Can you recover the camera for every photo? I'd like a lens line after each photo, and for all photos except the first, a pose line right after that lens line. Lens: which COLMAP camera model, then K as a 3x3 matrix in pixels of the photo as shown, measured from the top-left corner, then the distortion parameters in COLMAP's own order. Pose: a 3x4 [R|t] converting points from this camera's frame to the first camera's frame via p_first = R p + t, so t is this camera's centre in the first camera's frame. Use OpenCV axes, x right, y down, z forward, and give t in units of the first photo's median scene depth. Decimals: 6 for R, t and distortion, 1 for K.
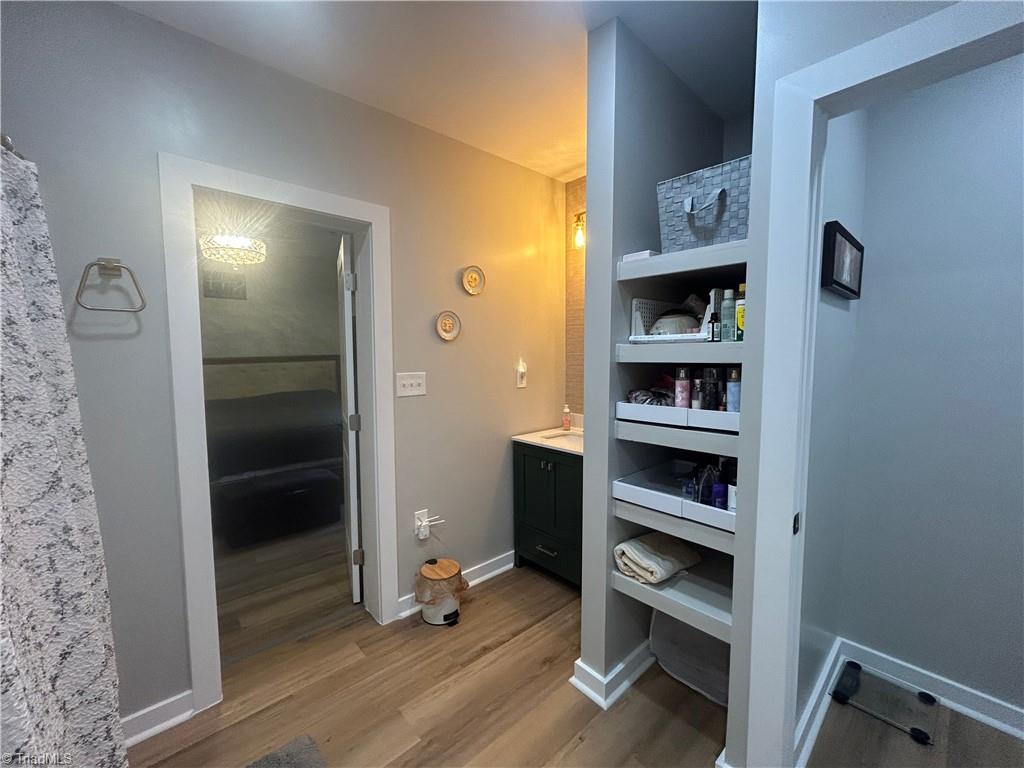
lens RADIAL K [[413.8, 0, 510.4], [0, 413.8, 384.4], [0, 0, 1]] dist [-0.002839, 0.000898]
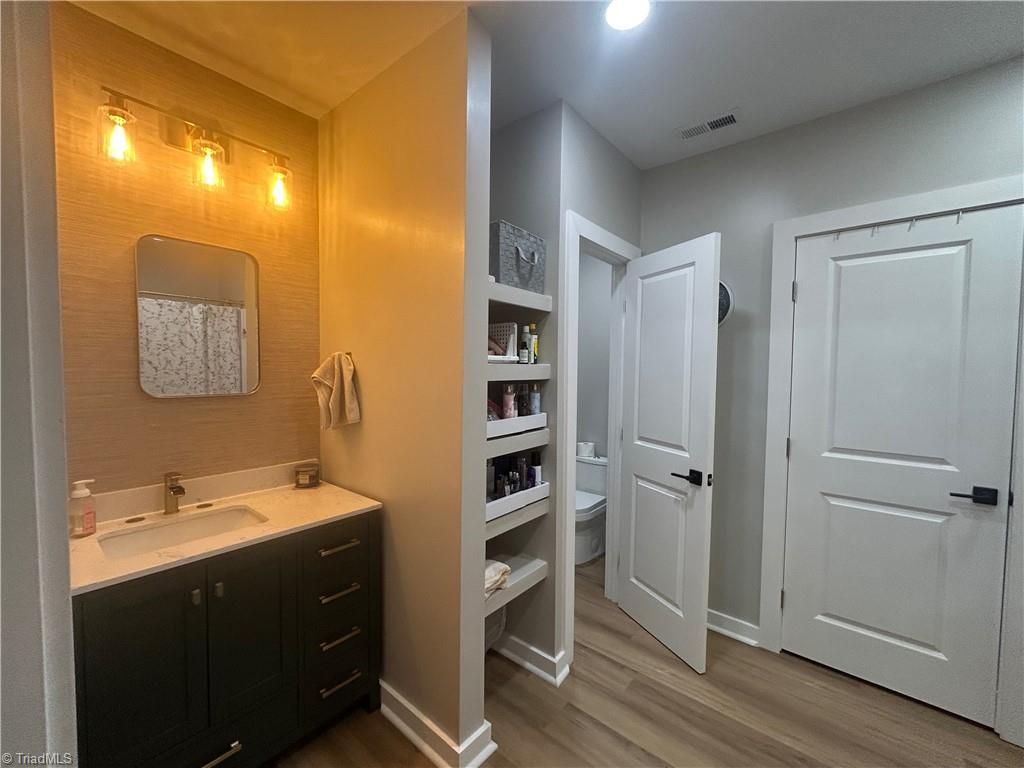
lens RADIAL K [[413.8, 0, 511.2], [0, 413.8, 383.7], [0, 0, 1]] dist [-0.002839, 0.000898]
pose [[-0.147802, -0.018288, 0.988848, -0.772735], [0.069826, 0.997141, 0.028878, -0.076653], [-0.986549, 0.073315, -0.146103, 1.182830]]
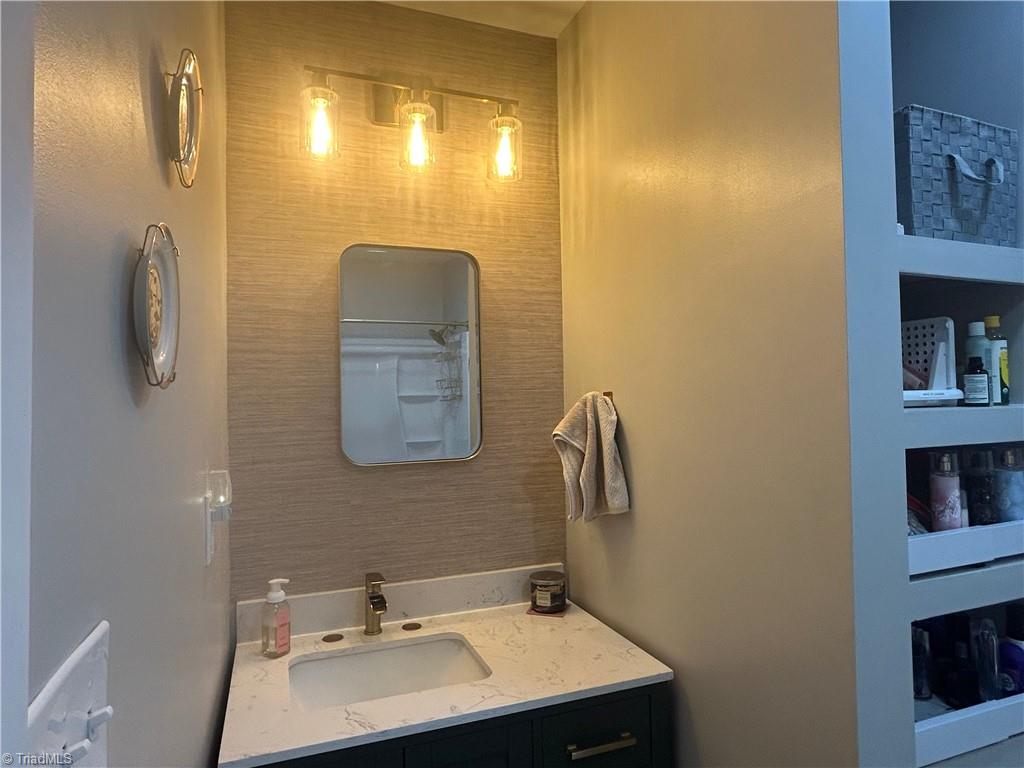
lens RADIAL K [[606.6, 0, 508.4], [0, 606.6, 376.4], [0, 0, 1]] dist [-0.000137, 0.001663]
pose [[0.365160, 0.048028, 0.929705, -0.542656], [0.081785, 0.993152, -0.083428, -0.121071], [-0.927345, 0.106501, 0.358731, 1.250389]]
